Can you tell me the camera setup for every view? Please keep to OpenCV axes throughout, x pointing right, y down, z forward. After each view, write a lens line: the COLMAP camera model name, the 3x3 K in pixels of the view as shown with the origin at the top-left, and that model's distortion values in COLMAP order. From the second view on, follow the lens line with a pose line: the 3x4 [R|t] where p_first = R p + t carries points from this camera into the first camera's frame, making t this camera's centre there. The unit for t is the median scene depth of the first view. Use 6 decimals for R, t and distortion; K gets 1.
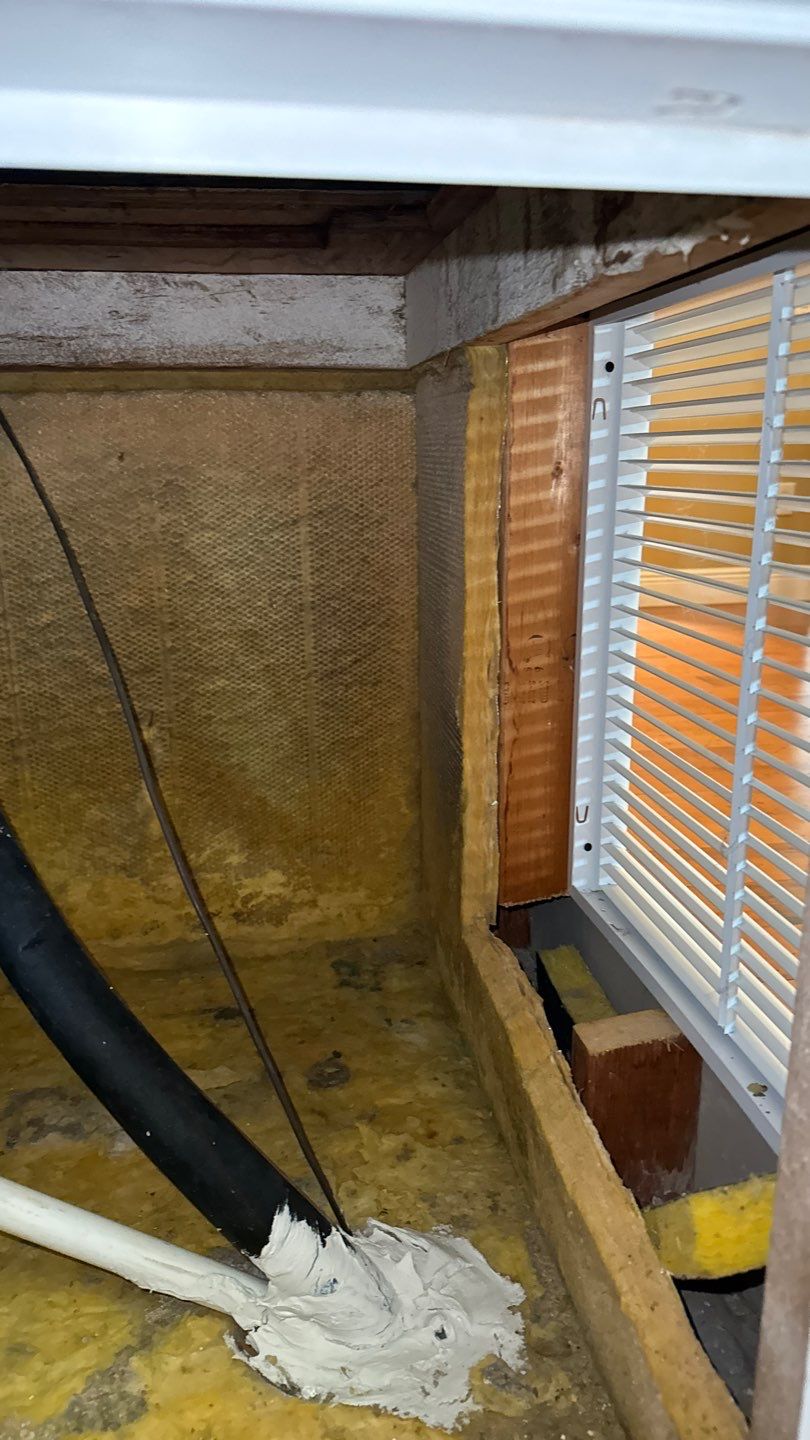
lens RADIAL K [[991.7, 0, 390.3], [0, 991.7, 720.7], [0, 0, 1]] dist [0.186145, -0.442343]
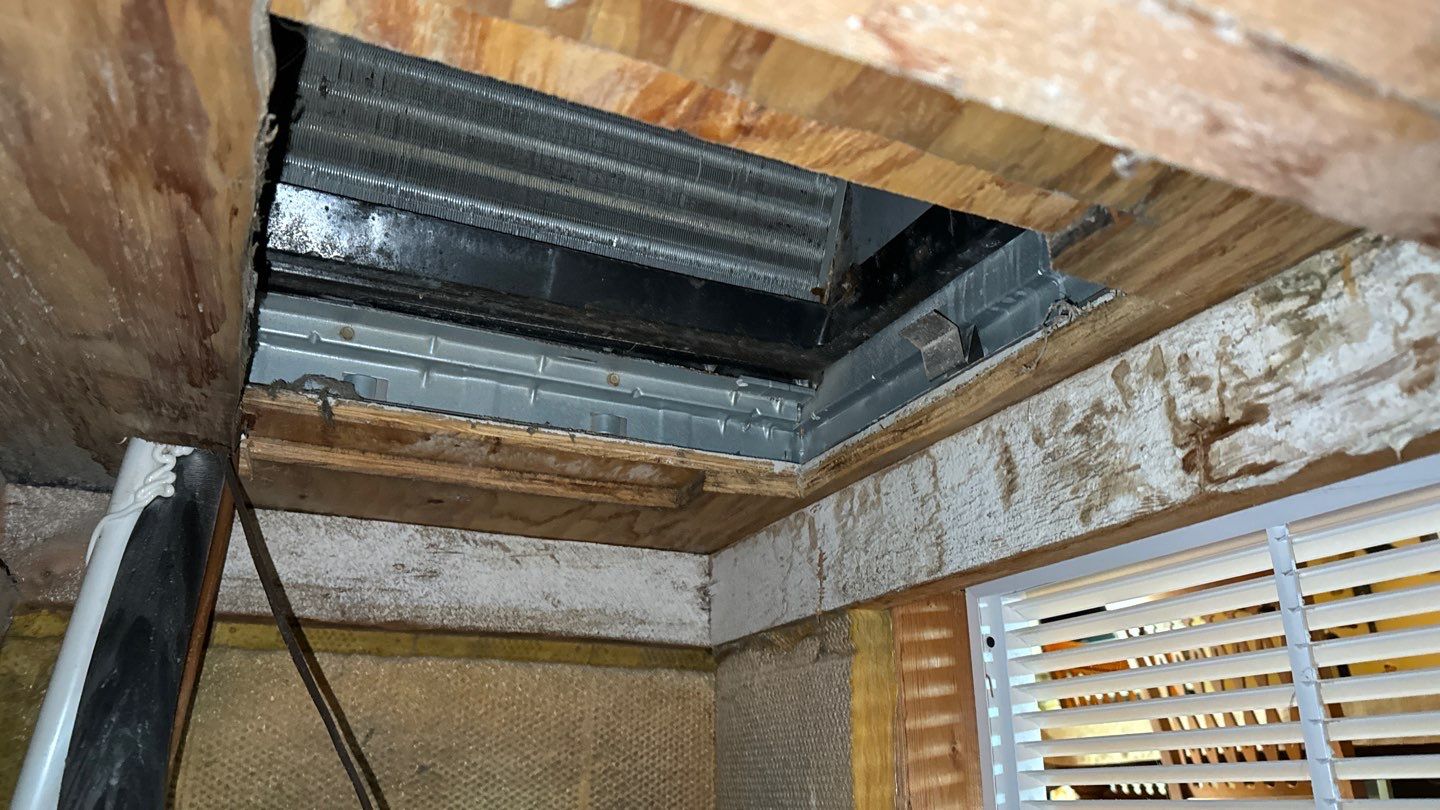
lens RADIAL K [[1027.7, 0, 714.0], [0, 1027.7, 409.9], [0, 0, 1]] dist [0.167678, -0.362512]
pose [[0.968533, 0.106824, 0.224793, -0.218290], [0.043867, 0.815795, -0.576675, 0.017816], [-0.244988, 0.568390, 0.785438, 0.141300]]
